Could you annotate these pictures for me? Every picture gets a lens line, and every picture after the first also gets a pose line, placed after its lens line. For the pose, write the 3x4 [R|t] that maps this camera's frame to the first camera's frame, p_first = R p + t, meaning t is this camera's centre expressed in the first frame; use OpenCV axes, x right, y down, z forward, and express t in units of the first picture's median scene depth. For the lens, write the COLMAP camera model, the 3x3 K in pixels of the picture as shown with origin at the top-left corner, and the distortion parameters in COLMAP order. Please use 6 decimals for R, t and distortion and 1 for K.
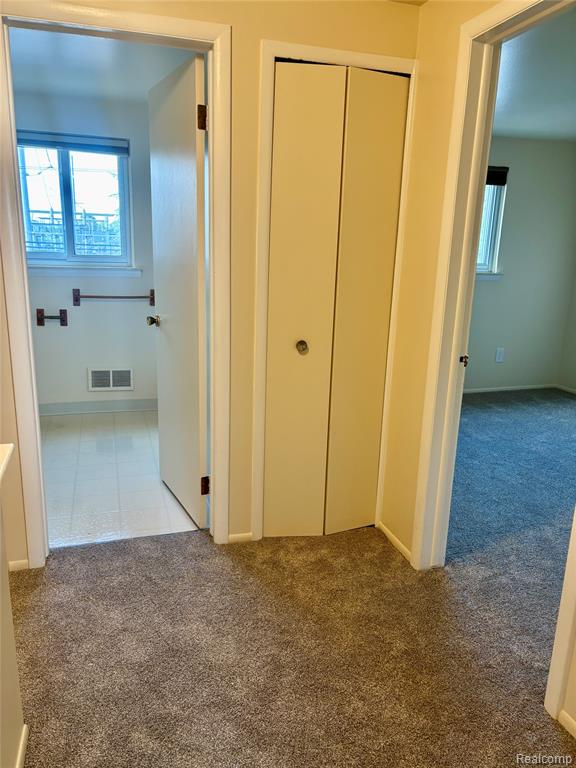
lens RADIAL K [[577.6, 0, 289.3], [0, 577.6, 389.1], [0, 0, 1]] dist [0.011032, 0.004886]
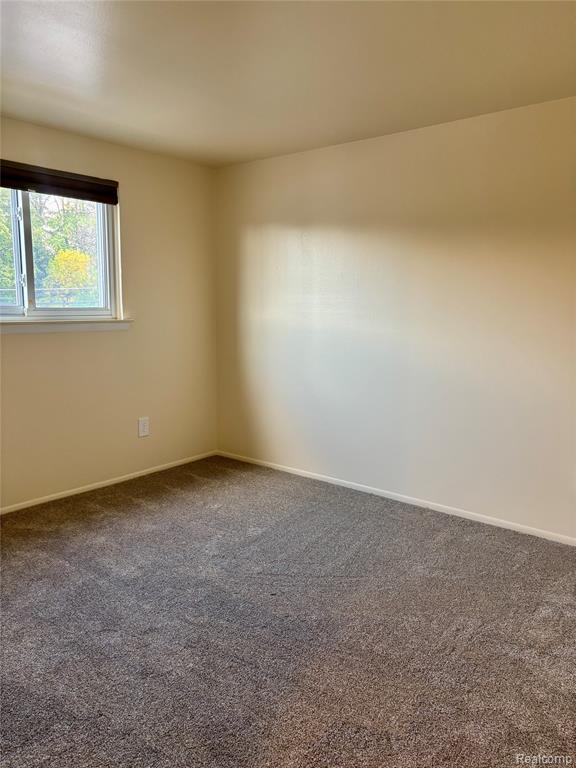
lens RADIAL K [[577.6, 0, 289.5], [0, 577.6, 383.8], [0, 0, 1]] dist [0.011032, 0.004886]
pose [[0.834541, -0.098954, 0.541986, 0.142963], [0.151250, 0.987091, -0.052674, -0.054359], [-0.529778, 0.125934, 0.838735, 0.311433]]
